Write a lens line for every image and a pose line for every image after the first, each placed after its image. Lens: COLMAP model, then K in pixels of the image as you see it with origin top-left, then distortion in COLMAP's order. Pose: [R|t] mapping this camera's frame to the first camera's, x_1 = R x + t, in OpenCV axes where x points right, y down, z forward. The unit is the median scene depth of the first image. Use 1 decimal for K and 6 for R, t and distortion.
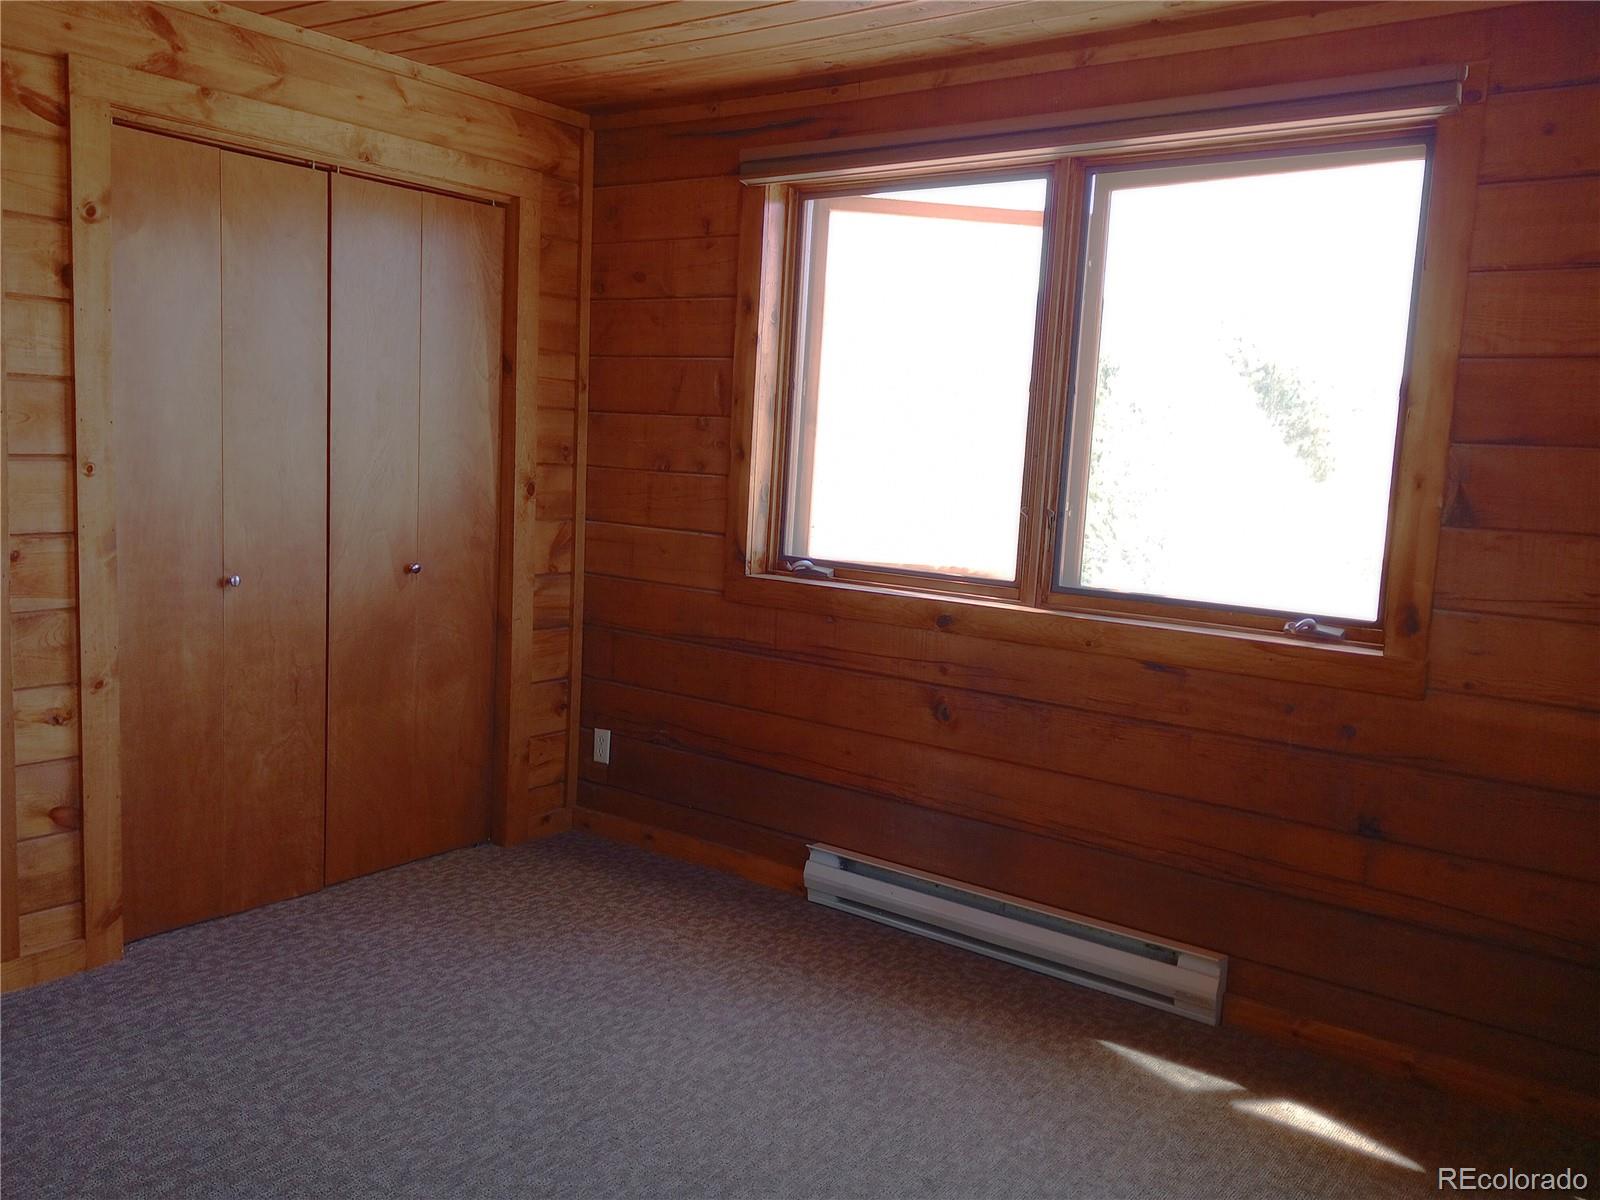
lens RADIAL K [[1271.5, 0, 802.6], [0, 1271.5, 604.5], [0, 0, 1]] dist [0.036210, -0.002841]
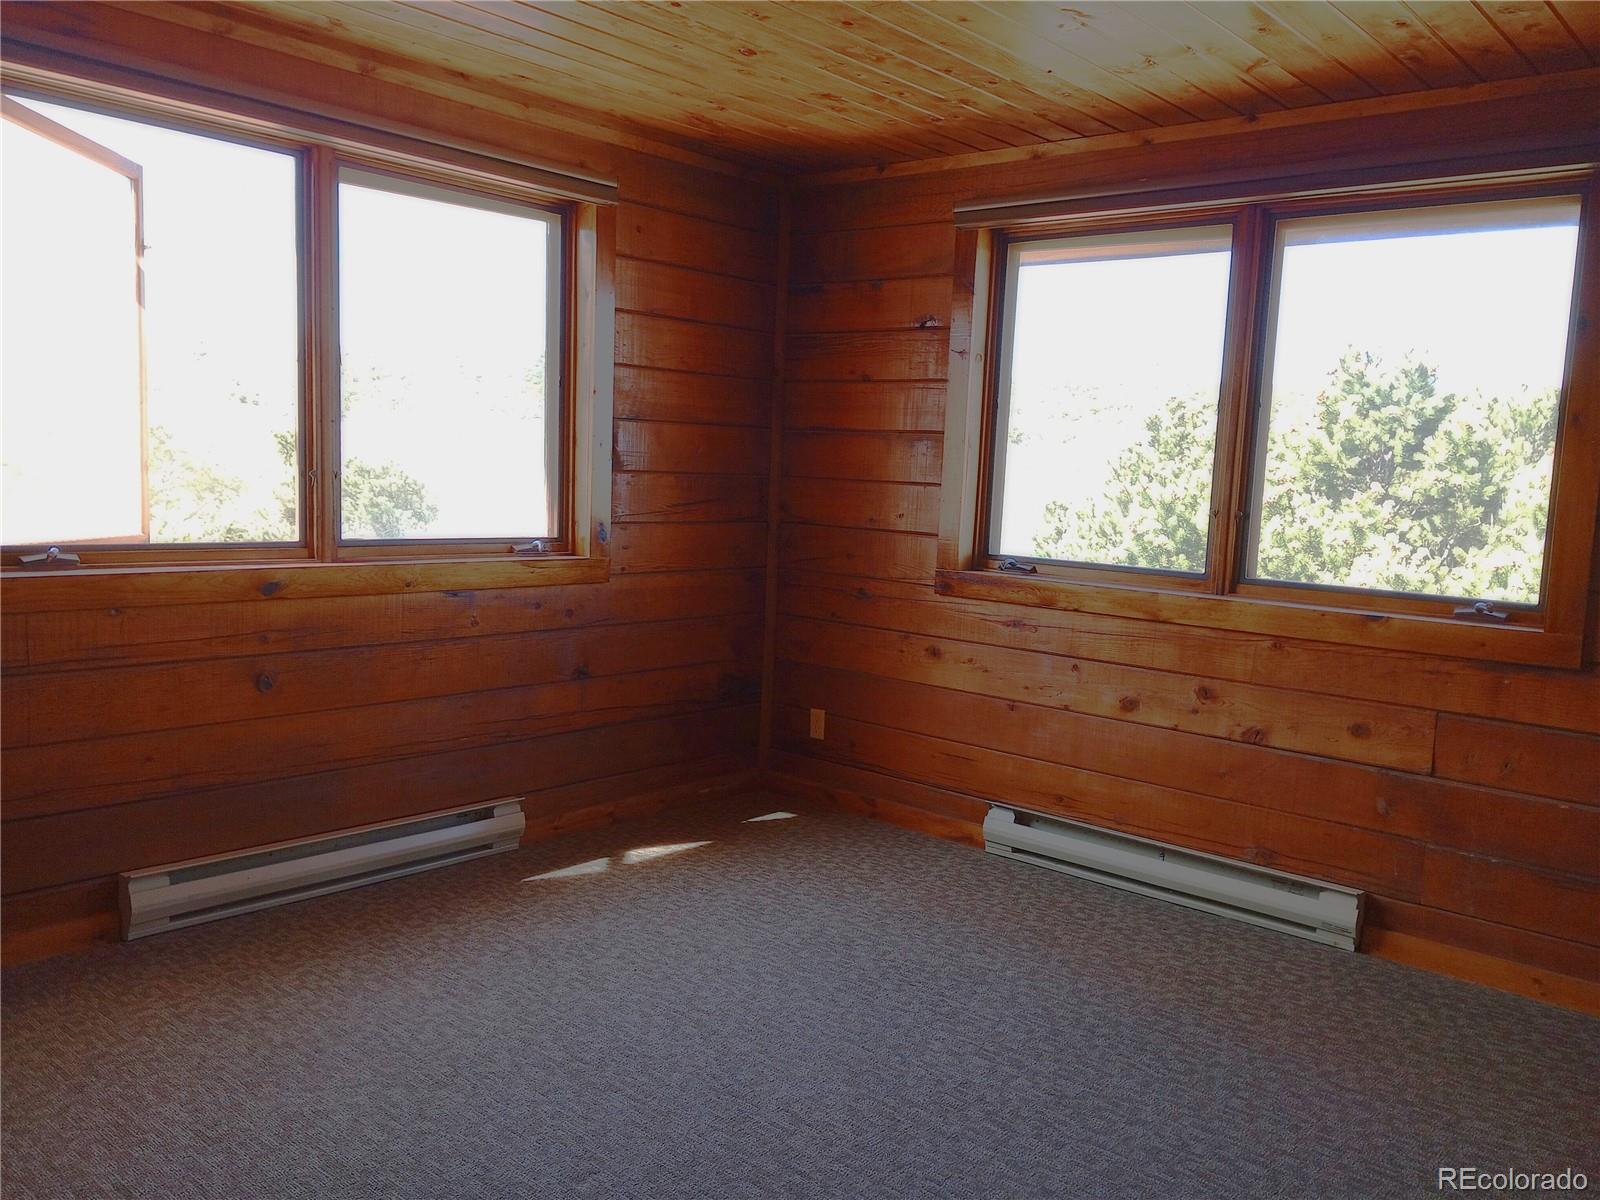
lens RADIAL K [[1271.5, 0, 803.4], [0, 1271.5, 600.6], [0, 0, 1]] dist [0.036210, -0.002841]
pose [[0.119263, -0.158838, 0.980075, -0.897023], [0.080443, 0.985421, 0.149916, -0.103541], [-0.989599, 0.060961, 0.130302, 0.497472]]
